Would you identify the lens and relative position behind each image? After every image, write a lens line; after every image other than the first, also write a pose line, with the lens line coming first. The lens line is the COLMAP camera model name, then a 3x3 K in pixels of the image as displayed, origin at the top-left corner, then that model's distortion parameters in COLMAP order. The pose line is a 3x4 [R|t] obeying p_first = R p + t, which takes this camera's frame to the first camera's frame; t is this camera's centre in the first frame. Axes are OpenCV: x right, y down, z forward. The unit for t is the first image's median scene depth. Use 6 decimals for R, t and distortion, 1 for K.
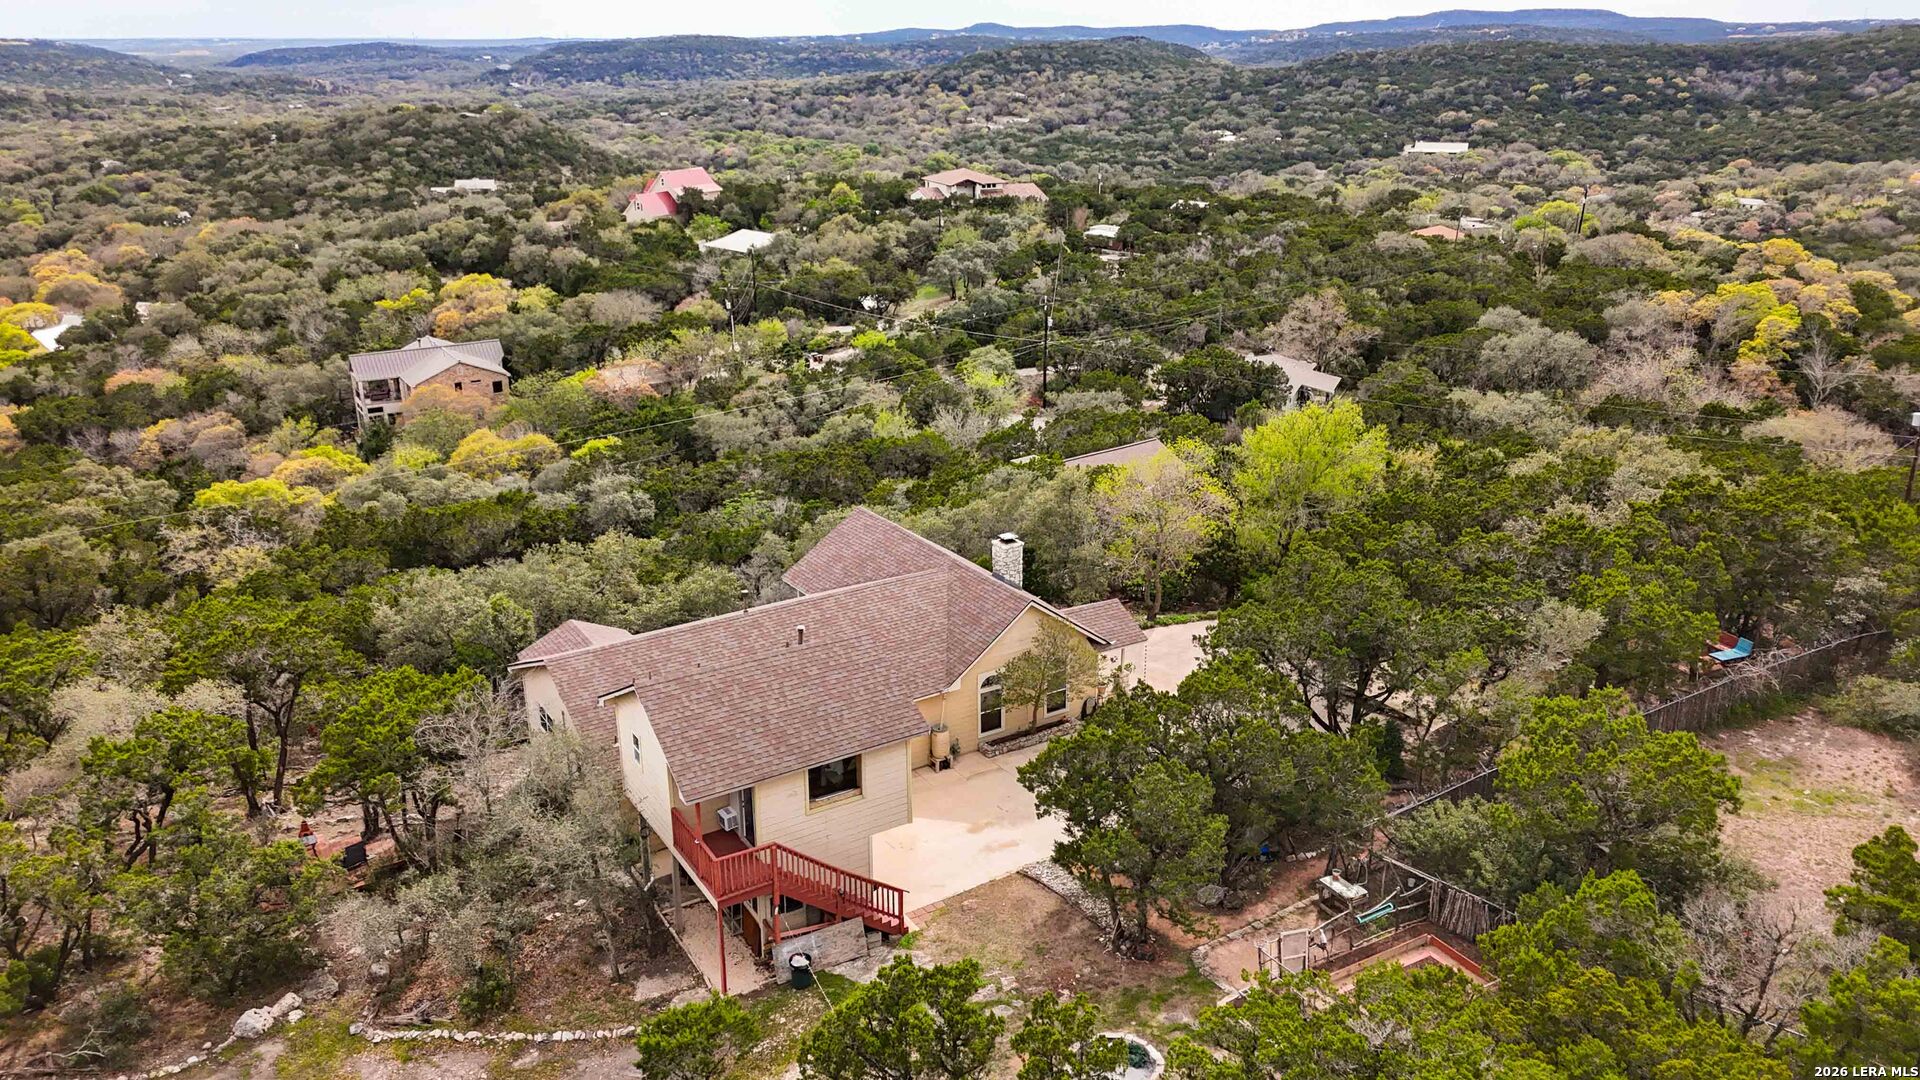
lens RADIAL K [[1395.3, 0, 968.3], [0, 1395.3, 541.0], [0, 0, 1]] dist [0.099004, -0.107851]
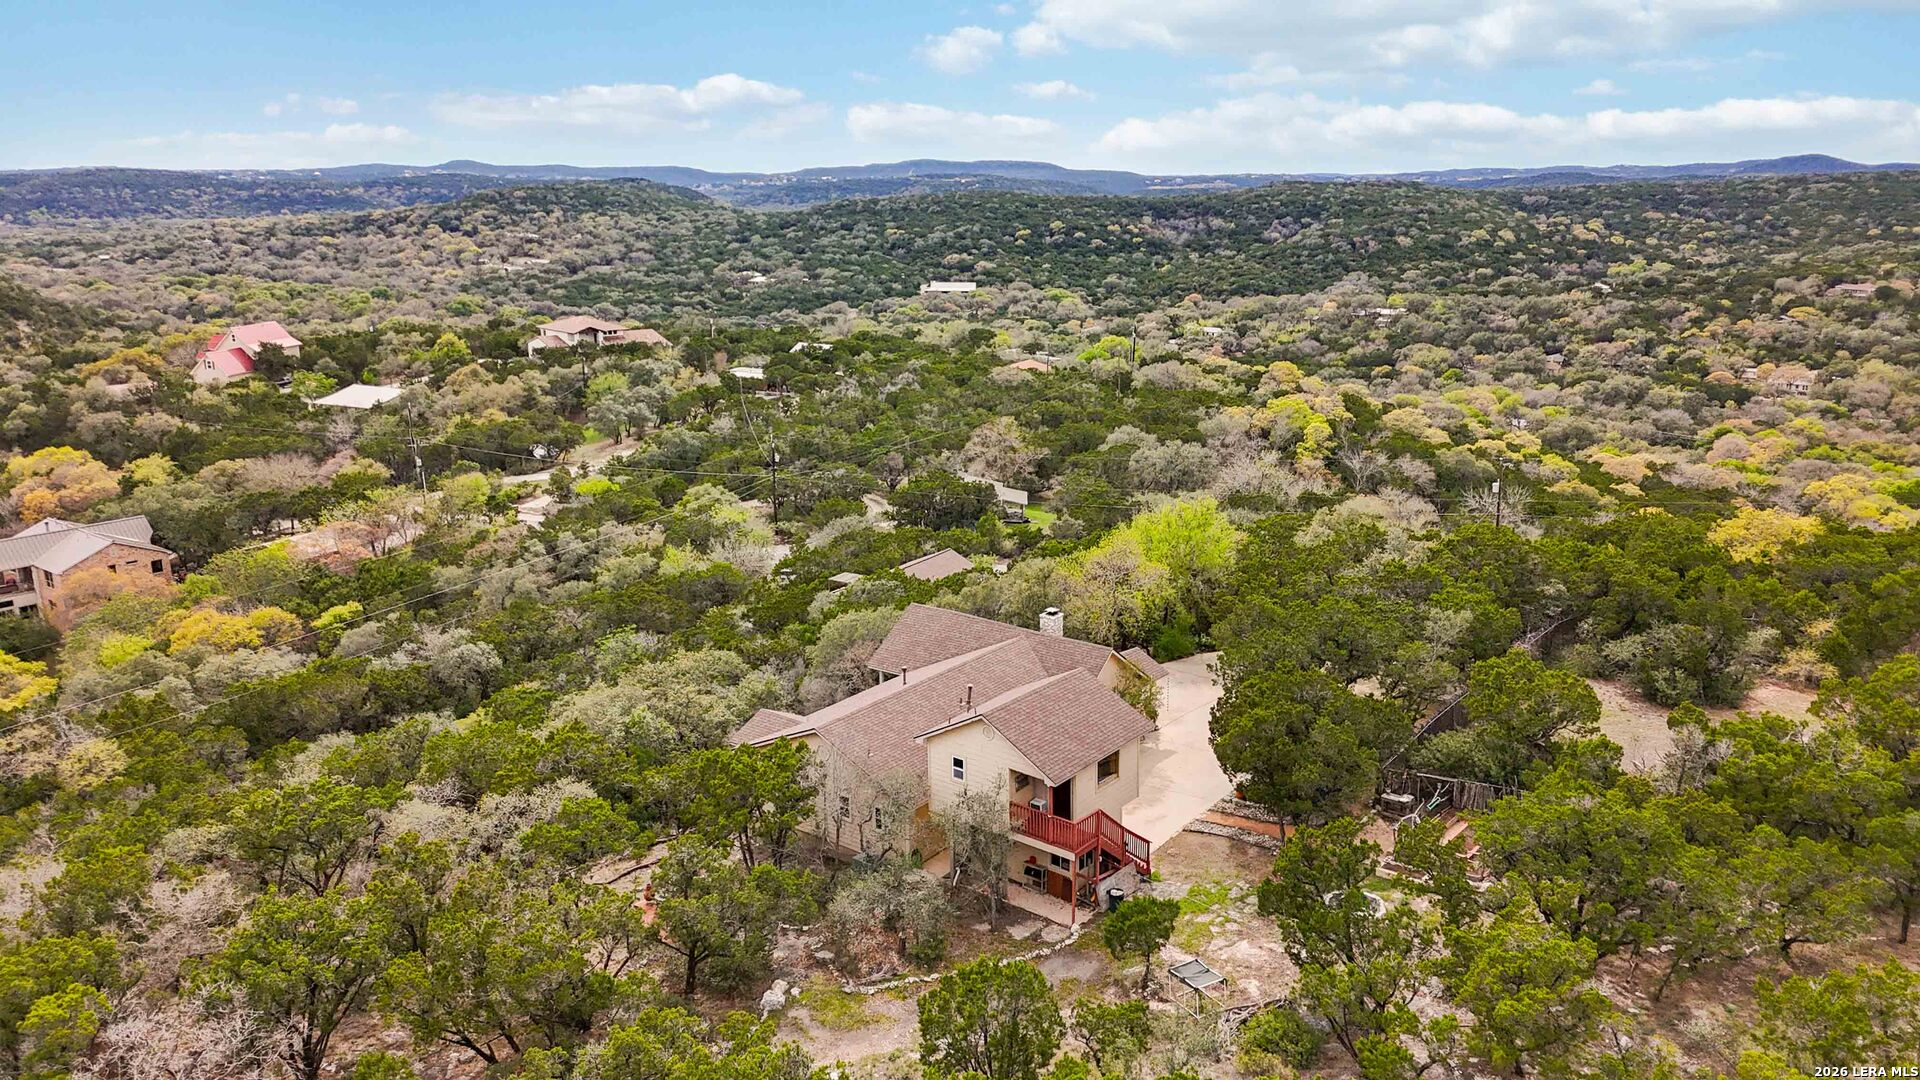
lens RADIAL K [[1516.3, 0, 960.0], [0, 1516.3, 540.0], [0, 0, 1]] dist [0.084525, -0.080644]
pose [[0.923444, -0.080144, 0.375270, -0.113500], [0.117564, 0.990008, -0.077867, 0.006363], [-0.365280, 0.116024, 0.923639, -0.057170]]
